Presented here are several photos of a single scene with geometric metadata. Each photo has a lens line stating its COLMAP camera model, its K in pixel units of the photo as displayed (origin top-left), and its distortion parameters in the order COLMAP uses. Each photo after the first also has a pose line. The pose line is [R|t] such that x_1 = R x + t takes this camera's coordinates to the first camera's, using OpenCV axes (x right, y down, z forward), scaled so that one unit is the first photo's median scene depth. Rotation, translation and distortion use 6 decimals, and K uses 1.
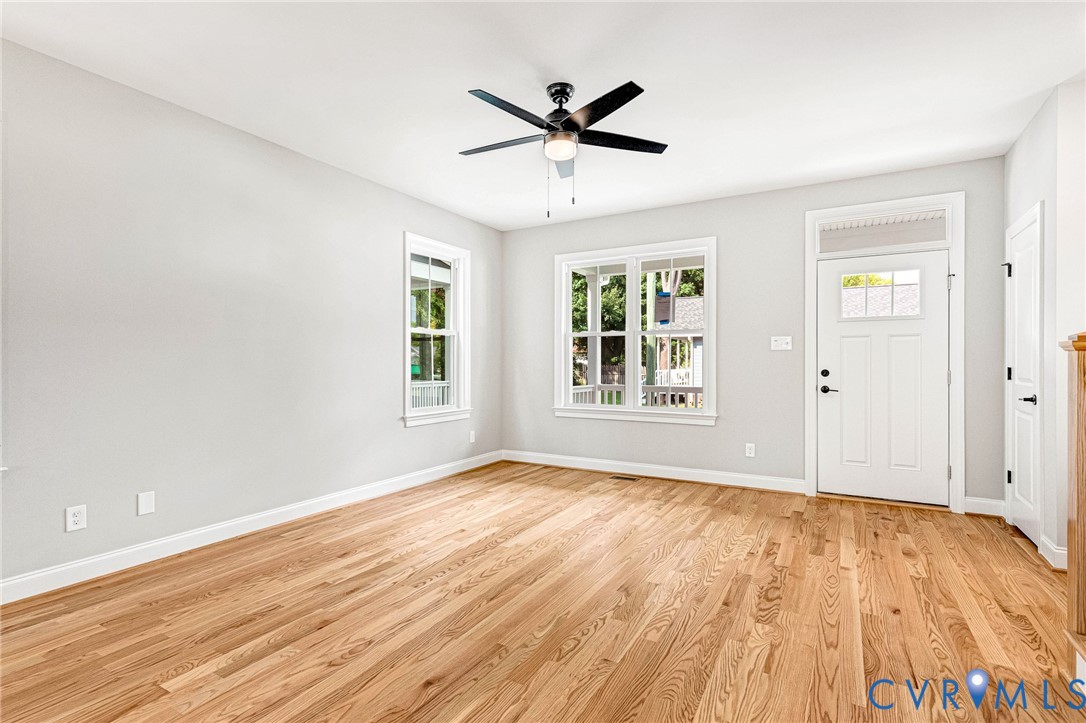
lens RADIAL K [[514.6, 0, 562.1], [0, 514.6, 363.4], [0, 0, 1]] dist [0.010685, -0.000652]
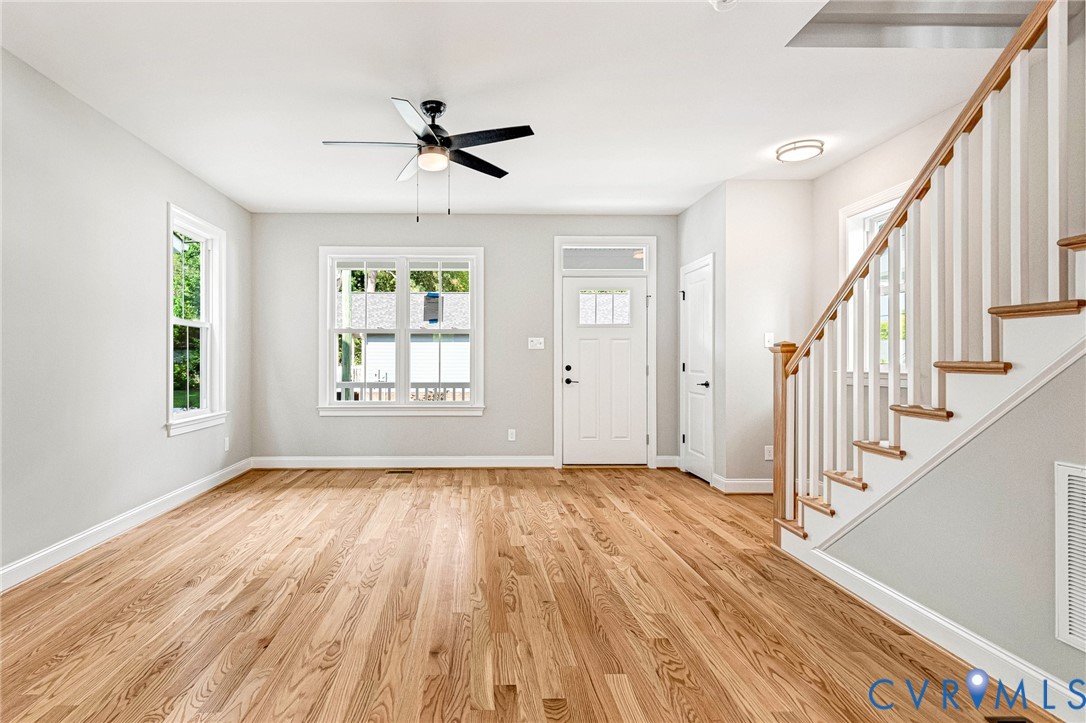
lens RADIAL K [[530.5, 0, 497.4], [0, 530.5, 355.1], [0, 0, 1]] dist [0.013194, -0.001016]
pose [[0.863863, 0.004803, 0.503703, -0.438351], [0.000906, 0.999938, -0.011087, 0.003469], [-0.503725, 0.010034, 0.863806, -0.023882]]
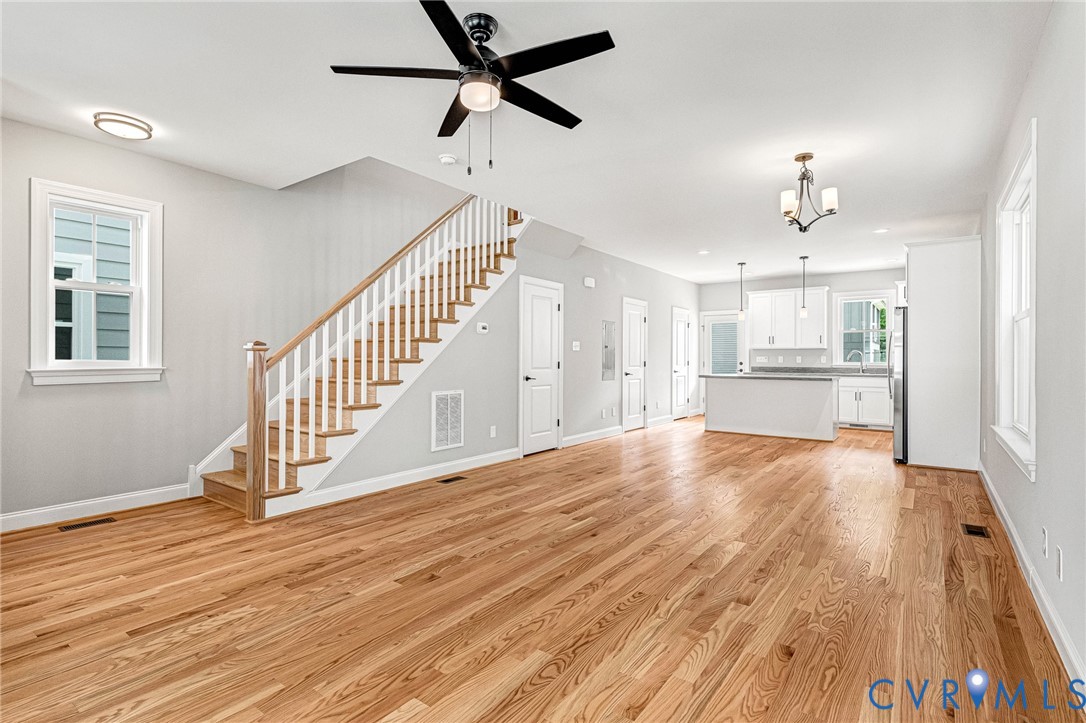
lens RADIAL K [[530.5, 0, 497.4], [0, 530.5, 355.1], [0, 0, 1]] dist [0.013194, -0.001016]
pose [[-0.973504, -0.001991, 0.228661, -0.220603], [-0.002738, 0.999992, -0.002951, -0.005085], [-0.228653, -0.003499, -0.973502, 1.786483]]
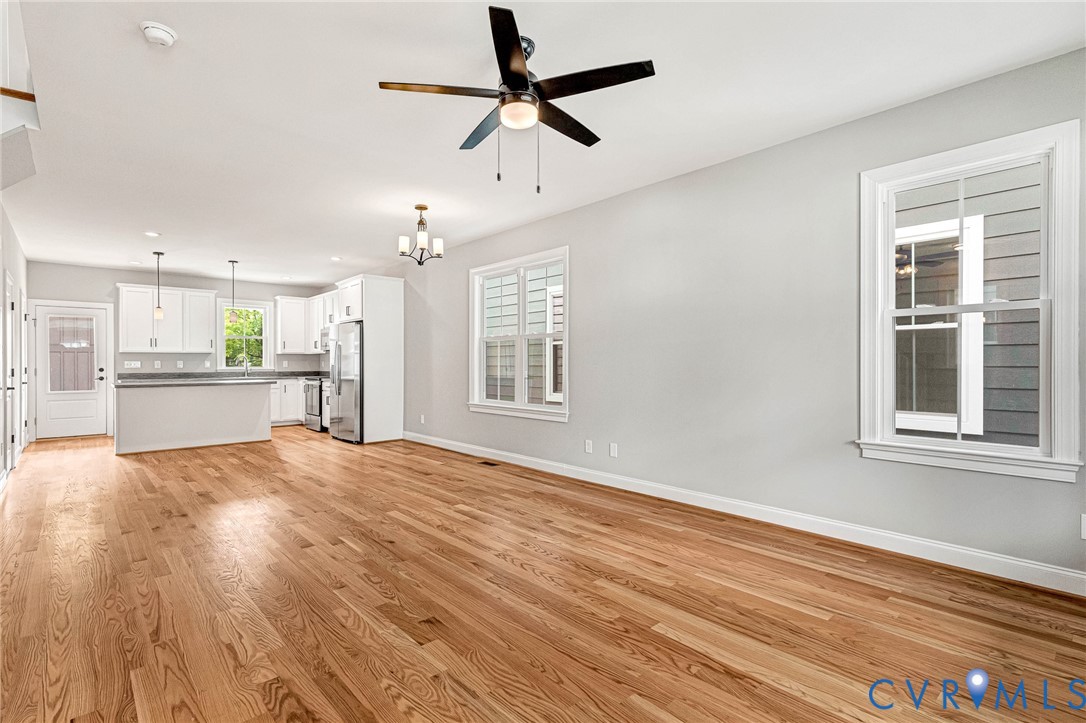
lens RADIAL K [[549.3, 0, 558.8], [0, 549.3, 366.6], [0, 0, 1]] dist [0.010462, -0.000837]
pose [[-0.342406, 0.007720, -0.939520, 0.827667], [-0.000117, 0.999966, 0.008259, -0.006310], [0.939552, 0.002938, -0.342394, 1.357744]]
